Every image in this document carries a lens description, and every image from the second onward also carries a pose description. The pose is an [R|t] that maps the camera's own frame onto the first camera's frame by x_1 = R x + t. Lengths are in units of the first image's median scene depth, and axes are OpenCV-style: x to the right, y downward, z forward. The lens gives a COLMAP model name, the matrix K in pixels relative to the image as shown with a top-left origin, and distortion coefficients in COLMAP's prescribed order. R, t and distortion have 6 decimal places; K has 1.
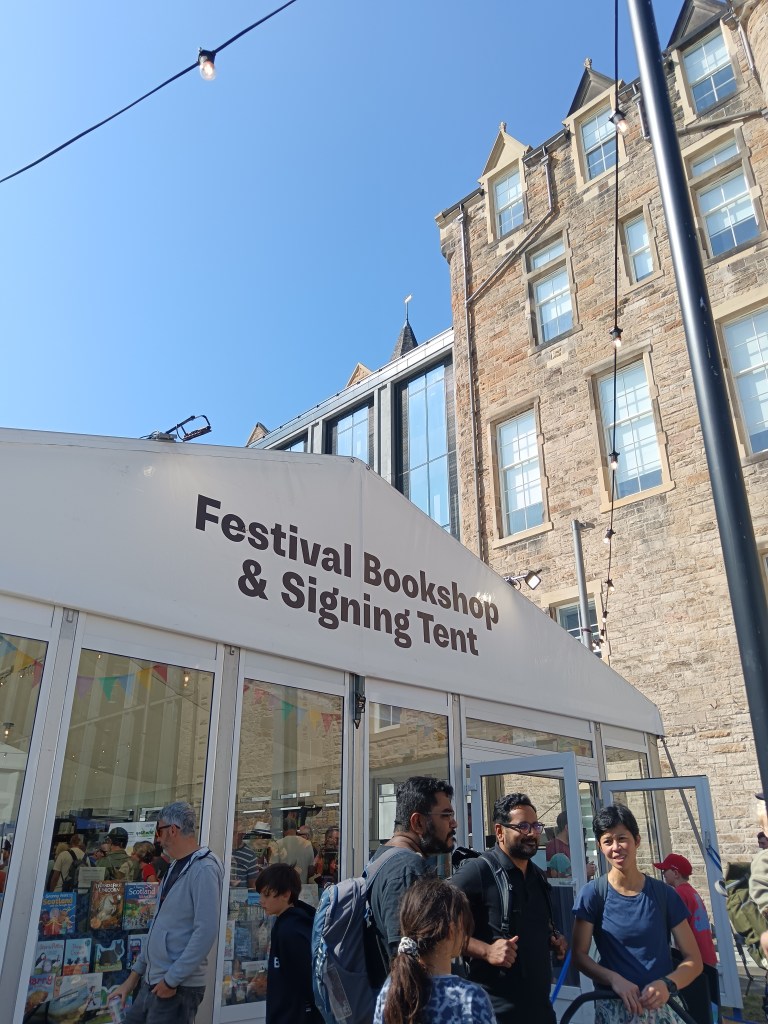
lens RADIAL K [[790.8, 0, 386.0], [0, 790.8, 510.2], [0, 0, 1]] dist [0.024760, -0.004877]
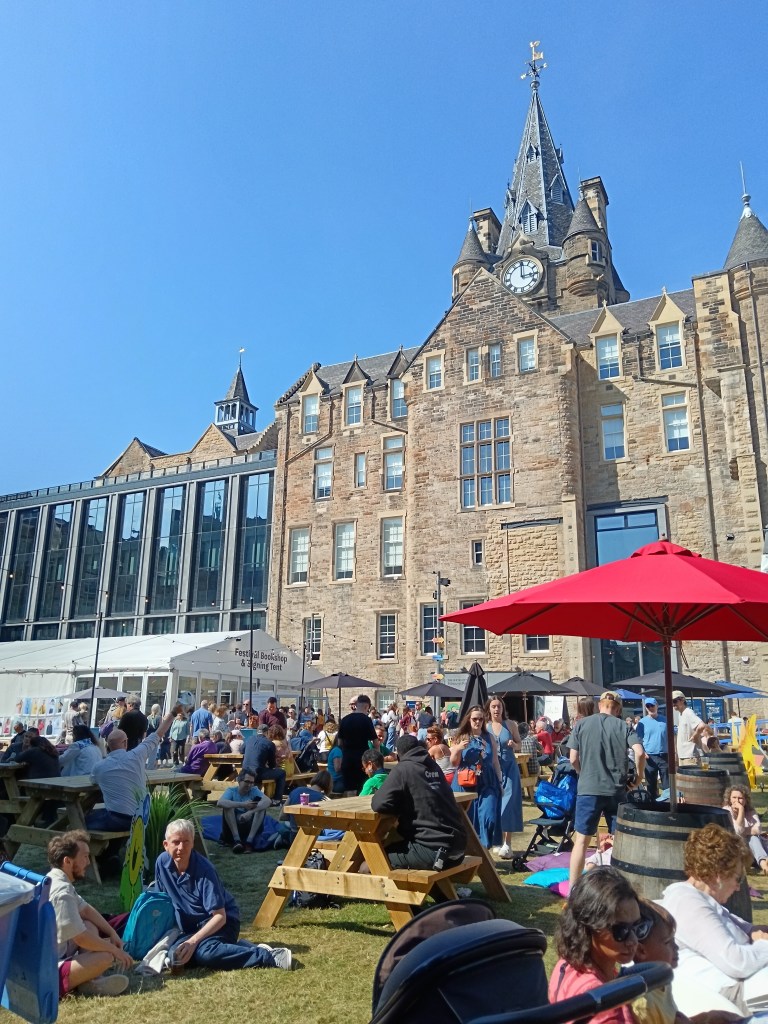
lens RADIAL K [[790.8, 0, 385.5], [0, 790.8, 513.8], [0, 0, 1]] dist [0.024760, -0.004877]
pose [[0.954608, 0.094199, 0.282579, -0.247160], [-0.139230, 0.979773, 0.143734, -0.518934], [-0.263324, -0.176553, 0.948414, -1.194175]]
